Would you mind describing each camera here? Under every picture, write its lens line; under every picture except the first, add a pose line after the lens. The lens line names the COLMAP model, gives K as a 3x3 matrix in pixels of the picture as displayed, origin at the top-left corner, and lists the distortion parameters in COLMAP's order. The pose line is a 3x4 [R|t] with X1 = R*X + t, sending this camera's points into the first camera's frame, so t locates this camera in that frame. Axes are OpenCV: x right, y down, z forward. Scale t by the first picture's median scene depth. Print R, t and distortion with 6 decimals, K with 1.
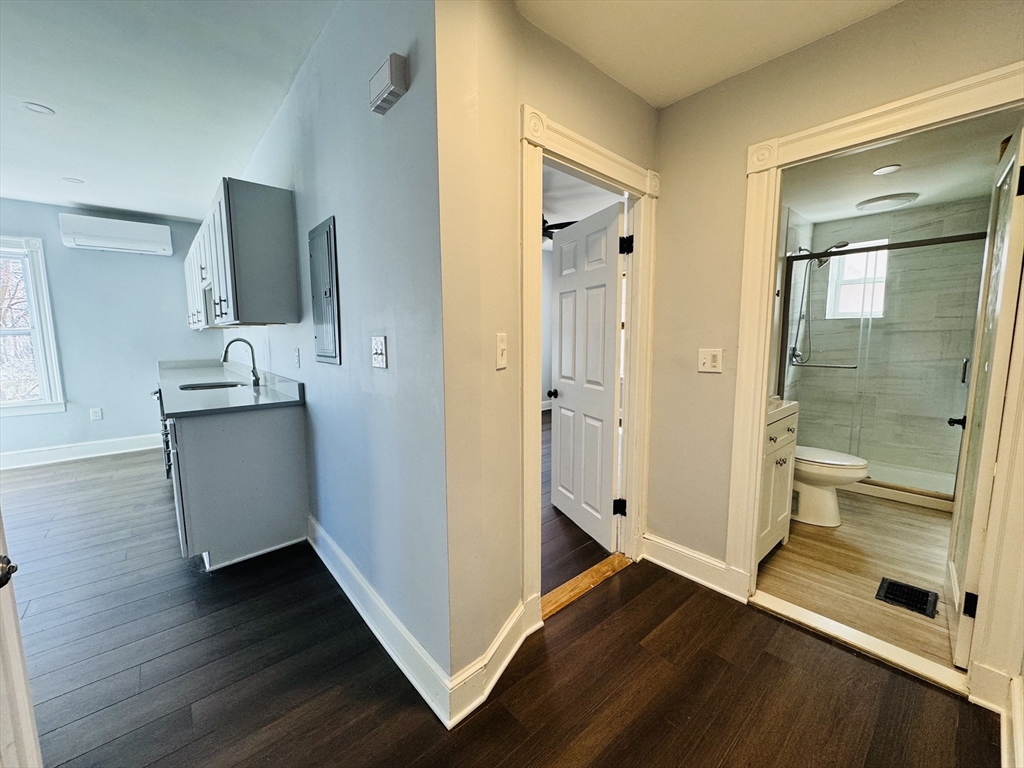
lens RADIAL K [[404.8, 0, 509.9], [0, 404.8, 381.5], [0, 0, 1]] dist [-0.001553, 0.000560]
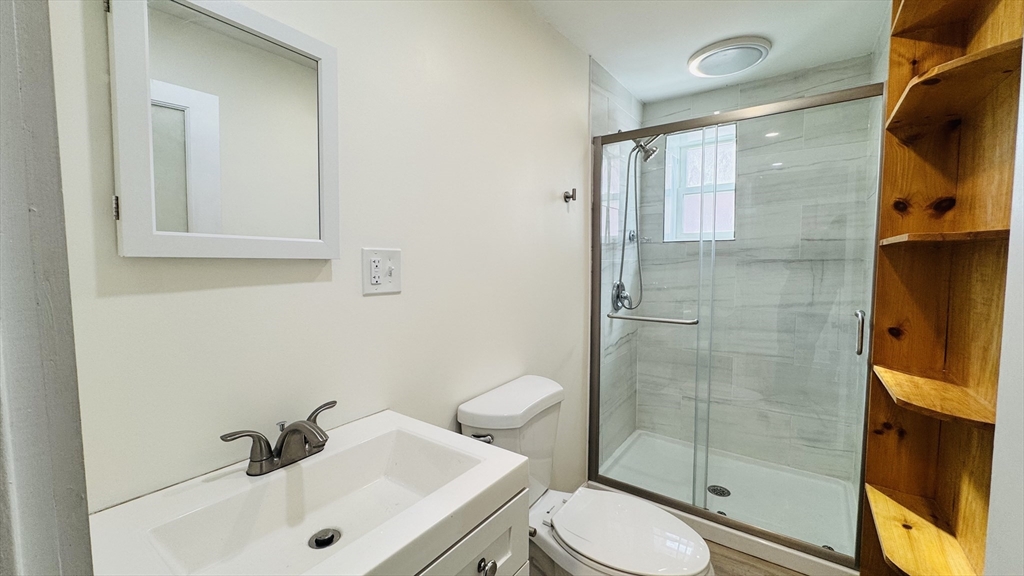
lens RADIAL K [[408.5, 0, 511.3], [0, 408.5, 283.2], [0, 0, 1]] dist [0.000828, -0.000211]
pose [[0.974134, -0.007620, 0.225843, 0.408839], [0.019779, 0.998471, -0.051625, -0.059381], [-0.225105, 0.054757, 0.972795, 0.429459]]
